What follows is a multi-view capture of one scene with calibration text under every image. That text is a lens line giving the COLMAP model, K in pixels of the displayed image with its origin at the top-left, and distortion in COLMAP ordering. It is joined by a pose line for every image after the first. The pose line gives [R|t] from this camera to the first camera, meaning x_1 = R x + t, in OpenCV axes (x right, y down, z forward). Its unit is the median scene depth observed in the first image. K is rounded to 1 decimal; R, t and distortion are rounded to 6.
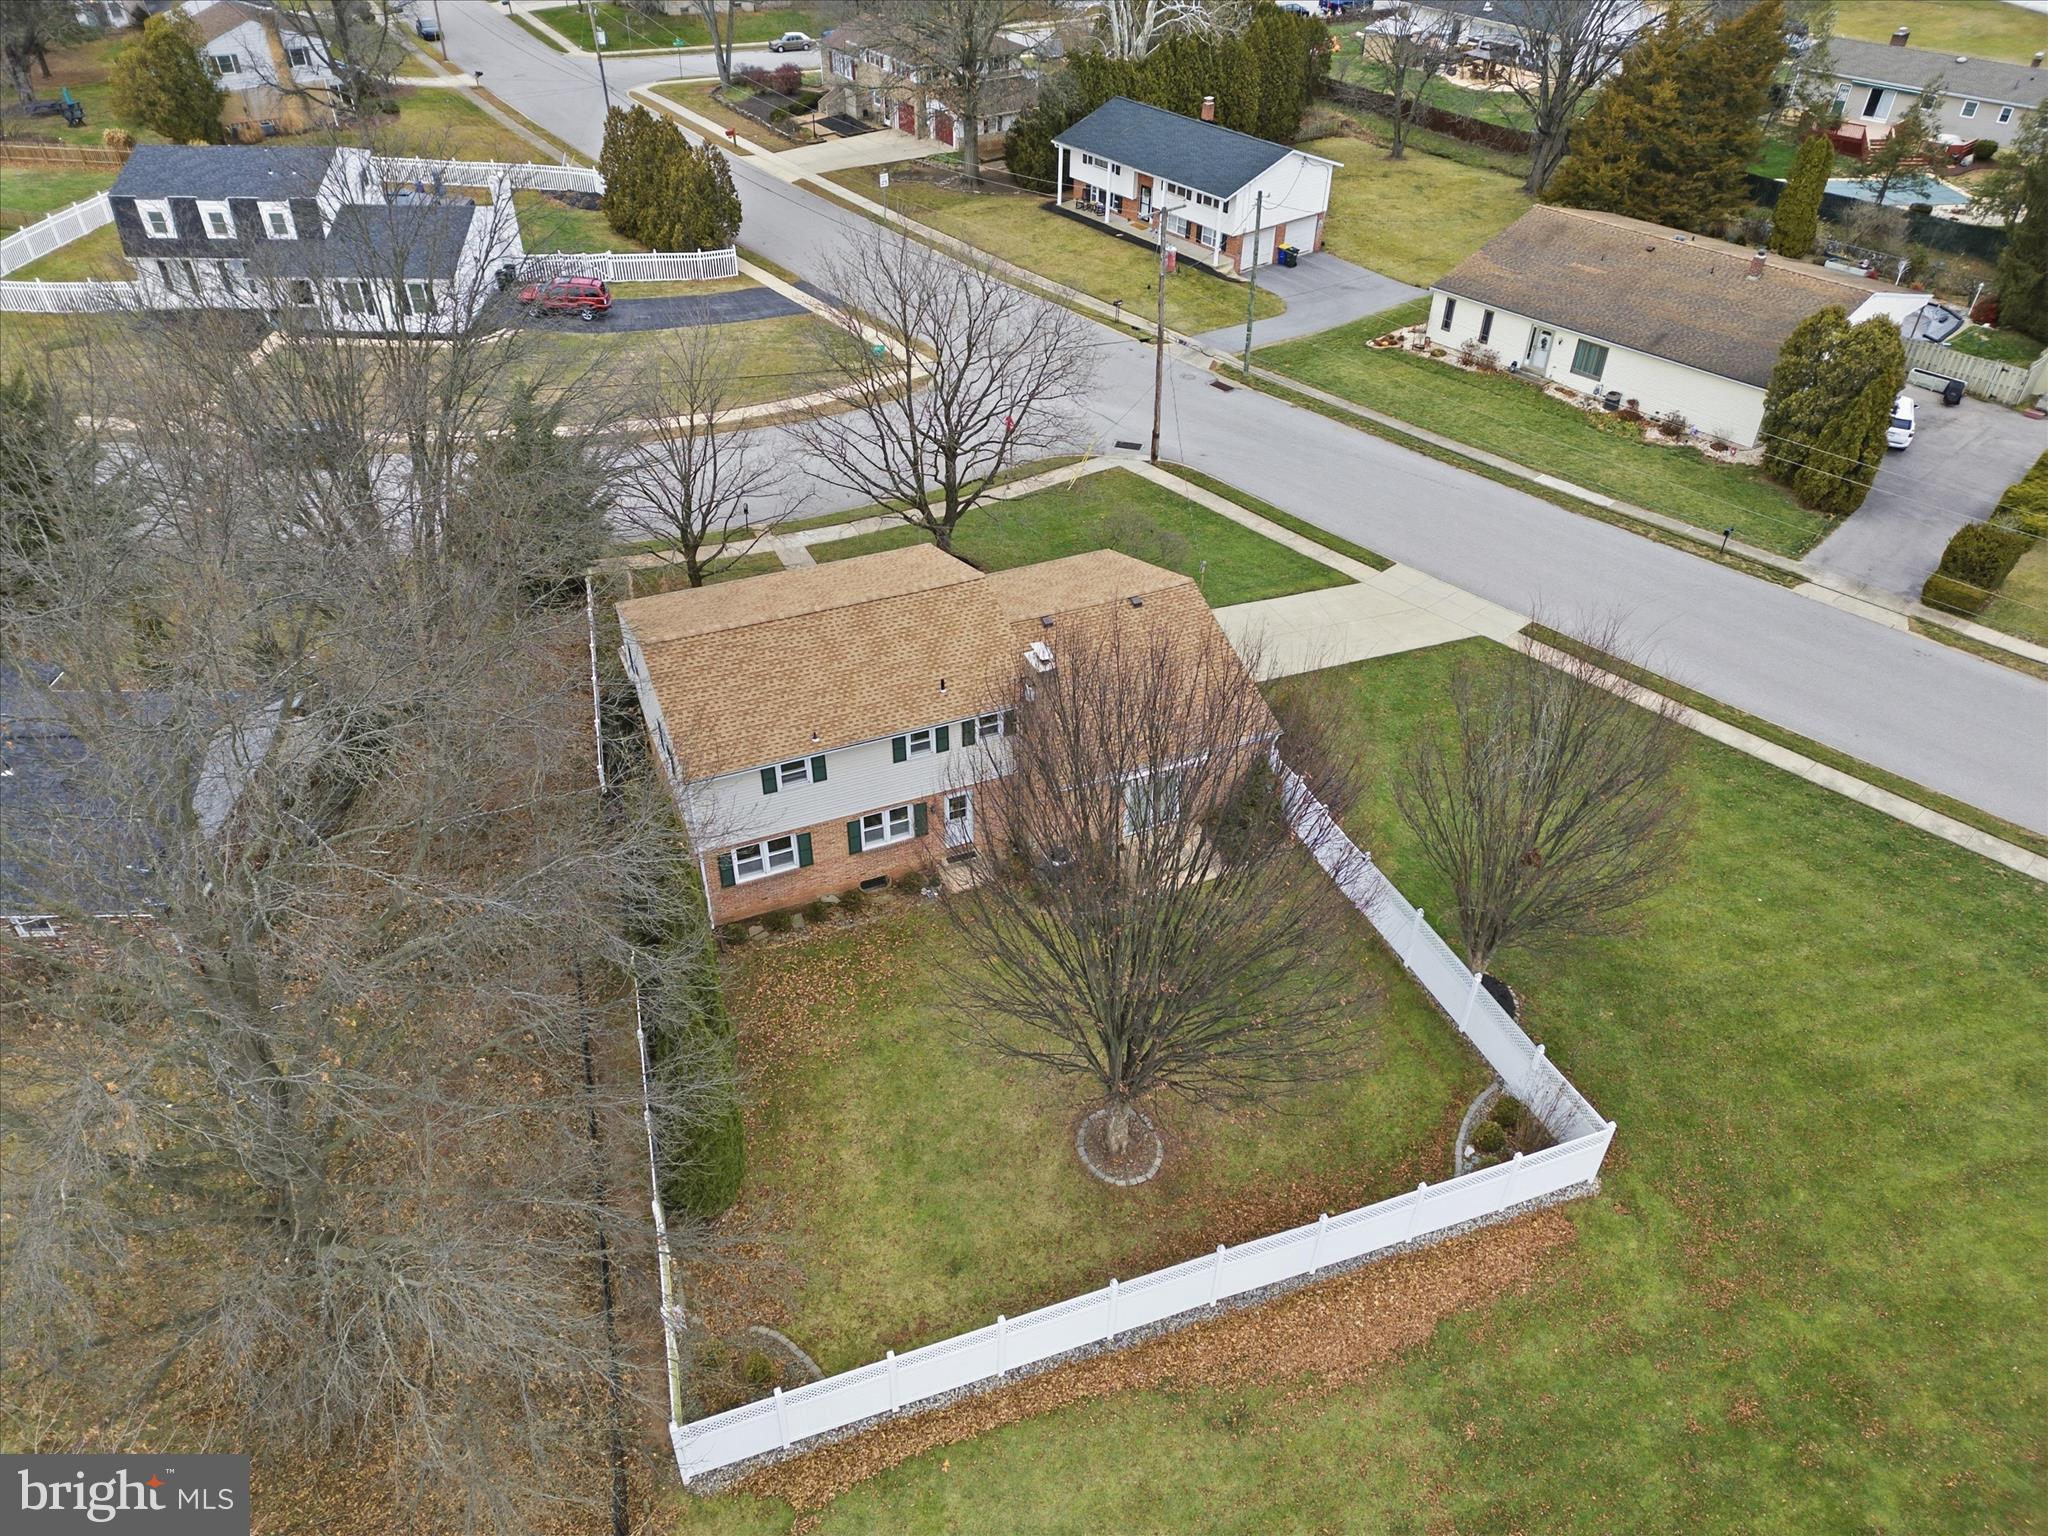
lens RADIAL K [[1476.5, 0, 1024.0], [0, 1476.5, 768.0], [0, 0, 1]] dist [0.025909, -0.002462]
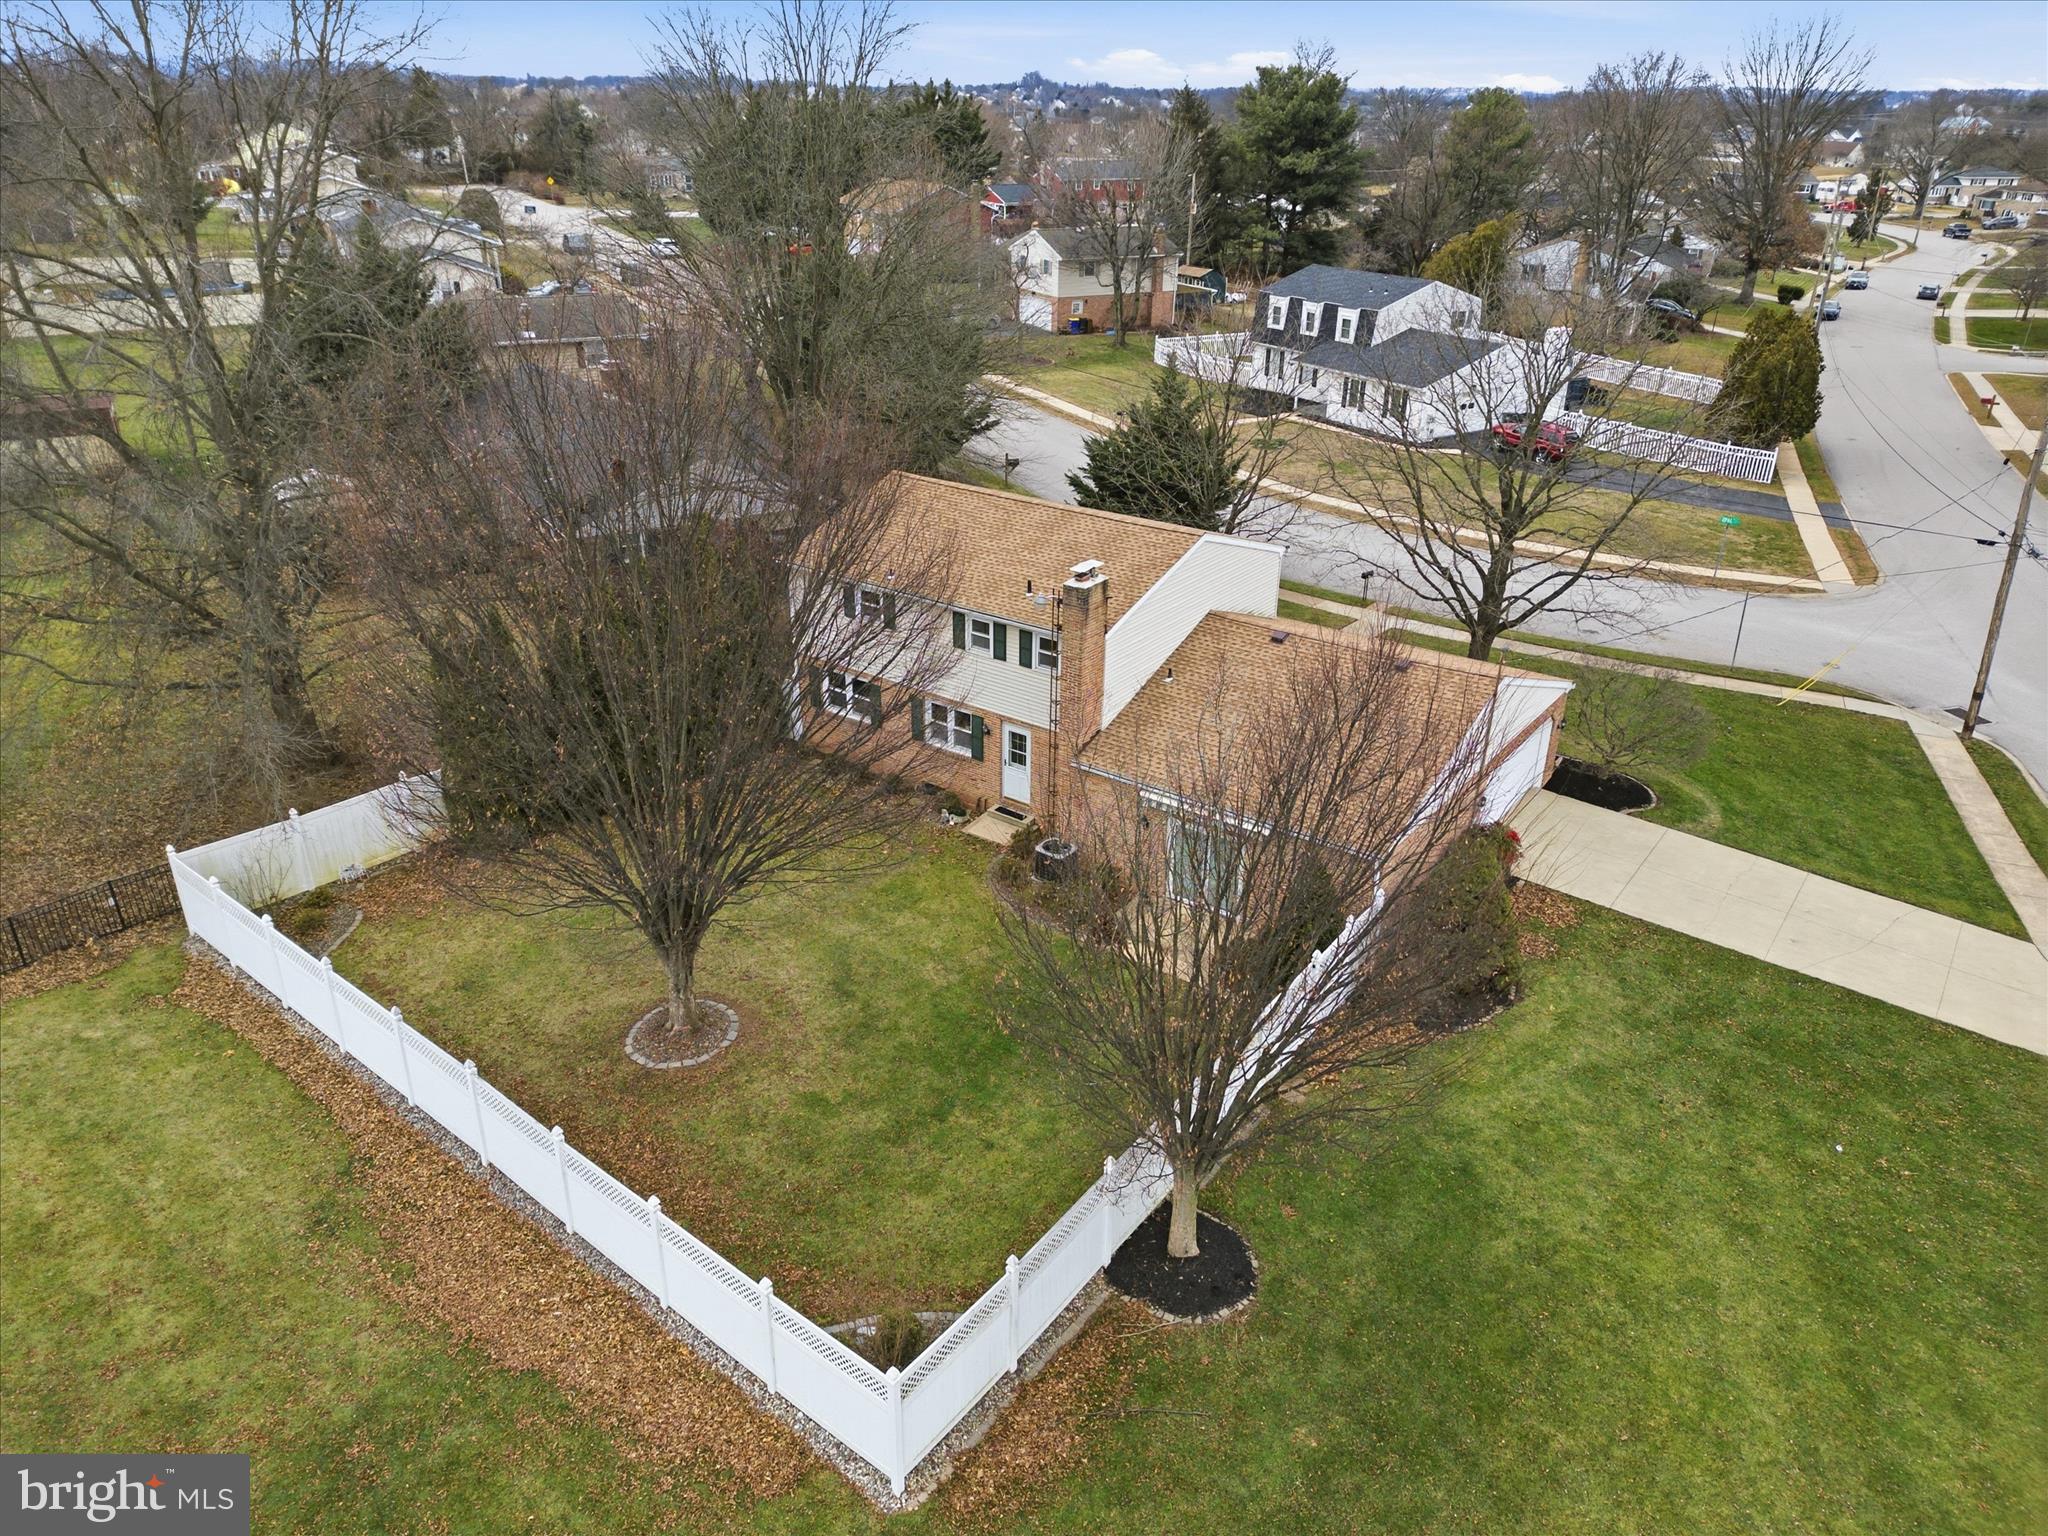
lens RADIAL K [[1437.0, 0, 1023.0], [0, 1437.0, 777.3], [0, 0, 1]] dist [0.026154, -0.006331]
pose [[0.498988, 0.360298, -0.788160, 0.620078], [-0.529022, 0.846997, 0.052269, -0.004483], [0.686401, 0.390872, 0.613247, 0.493680]]
